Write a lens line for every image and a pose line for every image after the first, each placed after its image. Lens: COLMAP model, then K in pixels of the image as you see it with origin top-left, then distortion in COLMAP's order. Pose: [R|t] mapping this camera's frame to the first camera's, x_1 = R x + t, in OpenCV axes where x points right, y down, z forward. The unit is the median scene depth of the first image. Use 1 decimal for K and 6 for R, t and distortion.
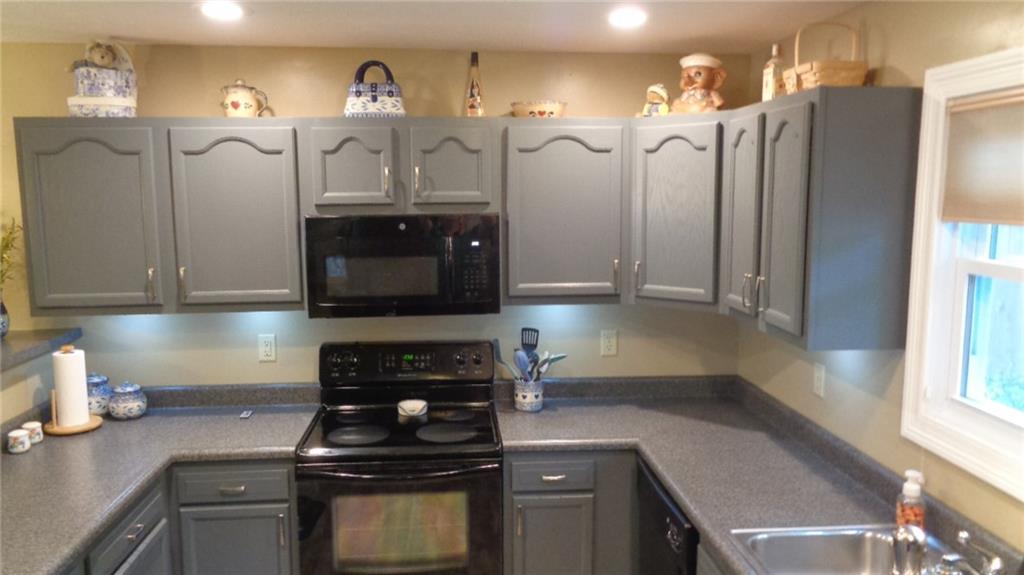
lens RADIAL K [[773.3, 0, 511.5], [0, 773.3, 290.2], [0, 0, 1]] dist [0.001348, 0.002026]
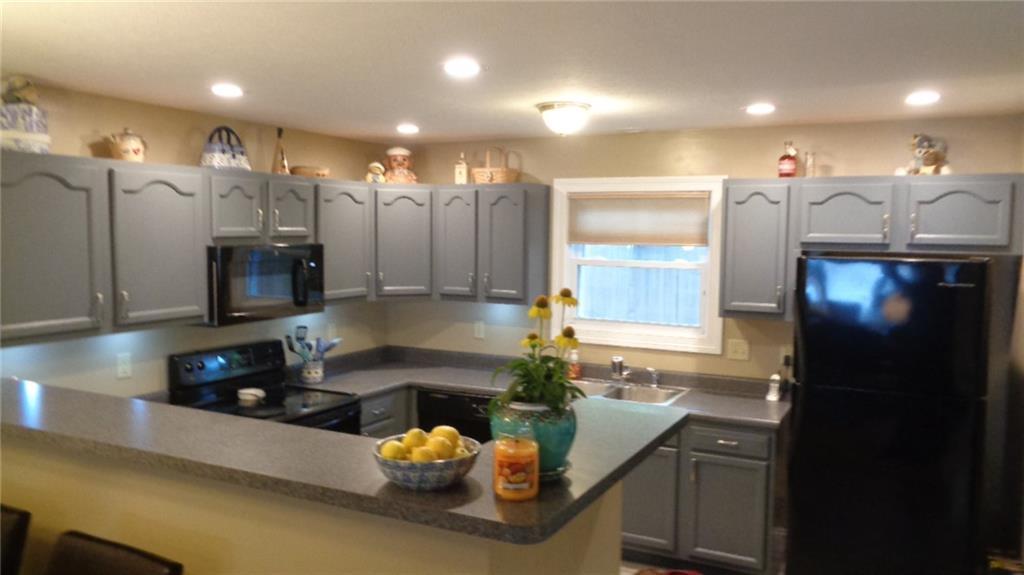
lens RADIAL K [[773.3, 0, 513.6], [0, 773.3, 290.8], [0, 0, 1]] dist [0.001348, 0.002026]
pose [[0.532083, -0.057509, 0.844737, -1.054799], [0.097525, 0.995213, 0.006324, 0.016288], [-0.841057, 0.079018, 0.535144, -0.078632]]
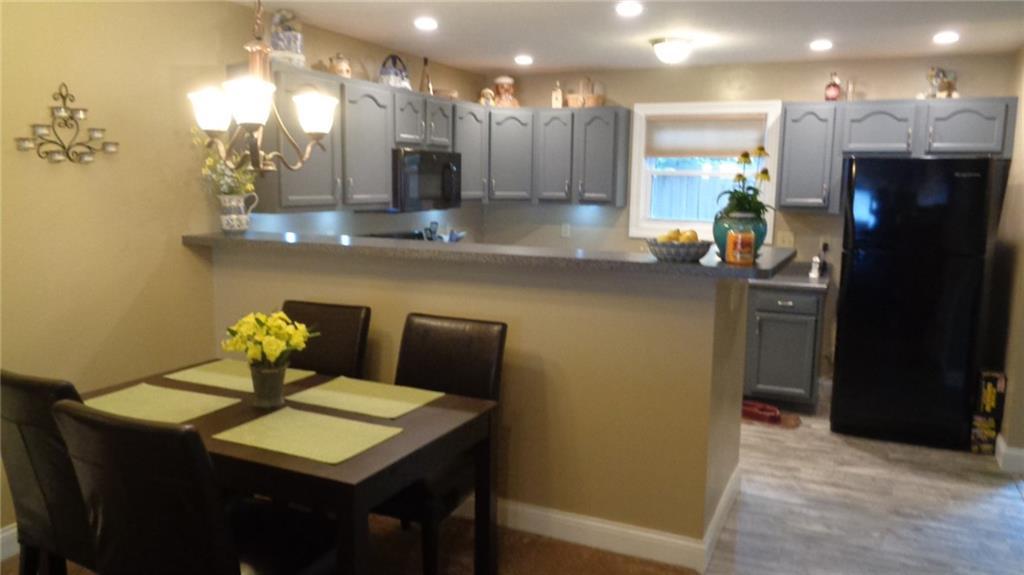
lens RADIAL K [[773.3, 0, 513.0], [0, 773.3, 286.8], [0, 0, 1]] dist [0.001348, 0.002026]
pose [[0.495940, -0.106544, 0.861796, -1.542161], [0.094214, 0.993188, 0.068571, 0.101895], [-0.863231, 0.047186, 0.502599, -0.006859]]
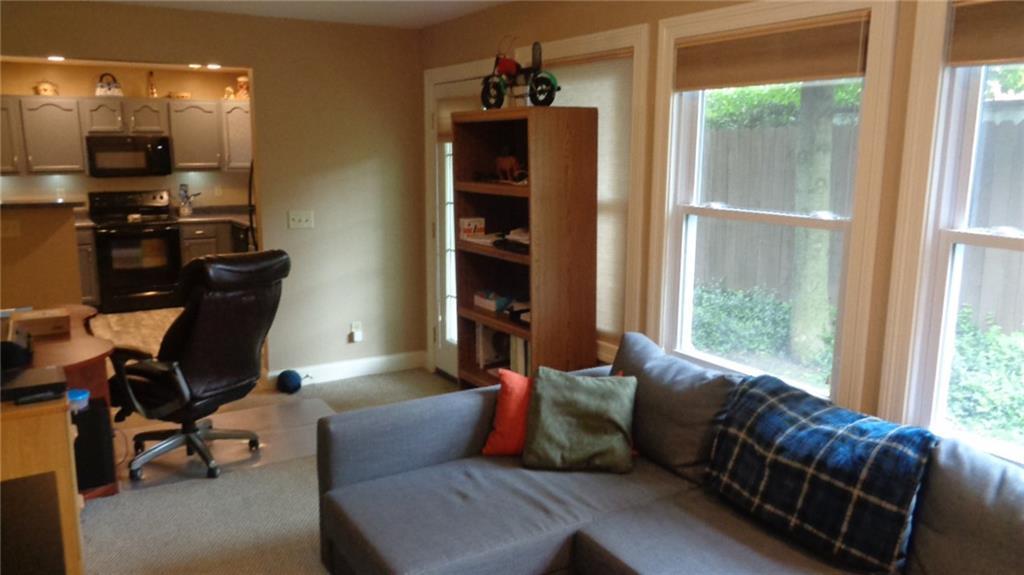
lens RADIAL K [[773.3, 0, 514.4], [0, 773.3, 285.5], [0, 0, 1]] dist [0.001348, 0.002026]
pose [[0.891799, -0.080417, 0.445229, -0.177186], [0.061994, 0.996515, 0.055815, 0.329625], [-0.448165, -0.022175, 0.893676, -1.854605]]
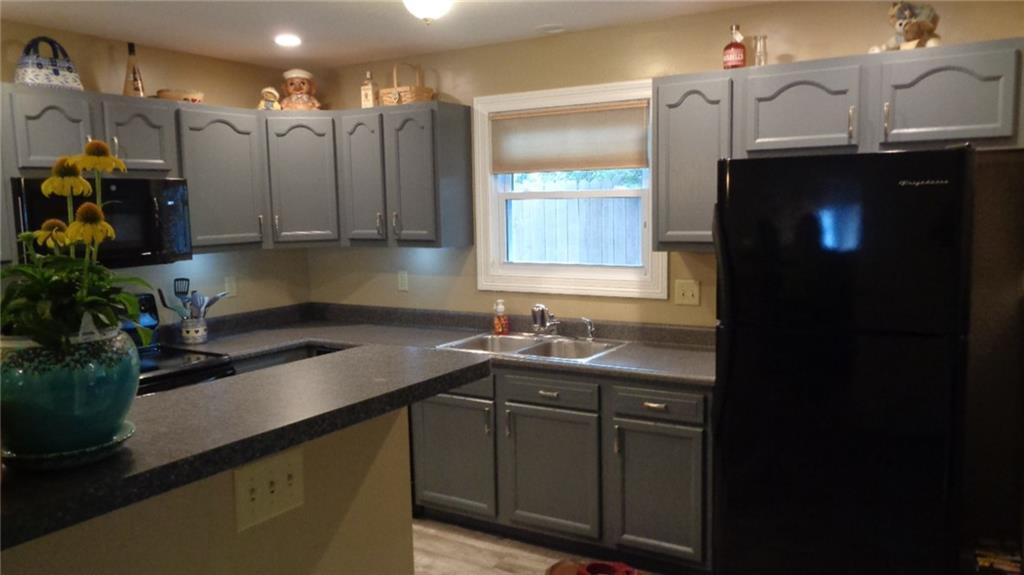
lens RADIAL K [[773.3, 0, 515.2], [0, 773.3, 289.8], [0, 0, 1]] dist [0.001348, 0.002026]
pose [[0.589591, -0.099873, 0.801504, -0.710310], [0.123825, 0.991772, 0.032495, 0.102894], [-0.798154, 0.080088, 0.597106, -0.146900]]
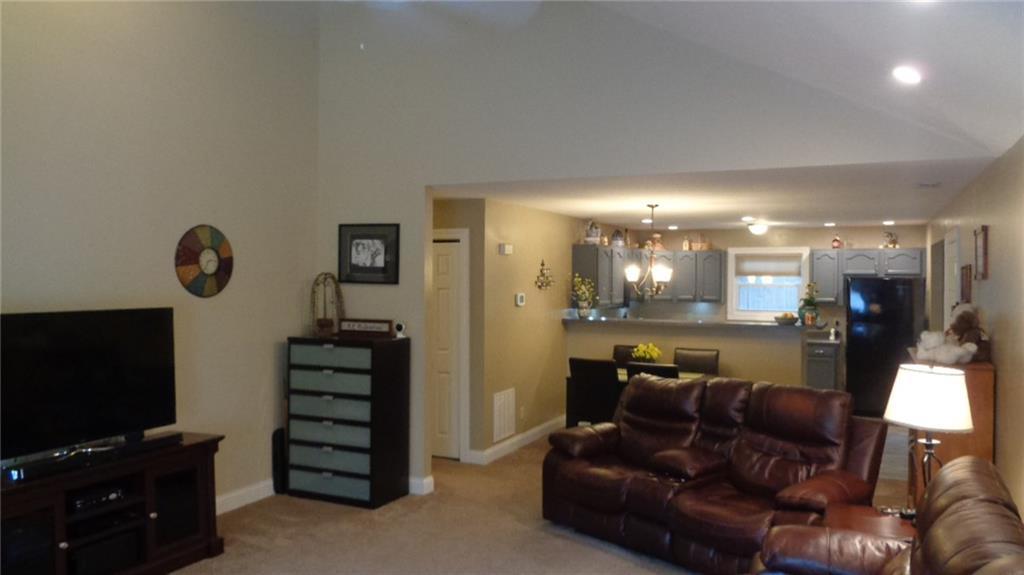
lens RADIAL K [[773.3, 0, 514.2], [0, 773.3, 288.8], [0, 0, 1]] dist [0.001348, 0.002026]
pose [[0.493859, -0.010856, 0.869474, -3.313779], [0.107947, 0.992953, -0.048915, 0.064004], [-0.862815, 0.118015, 0.491551, -0.202784]]
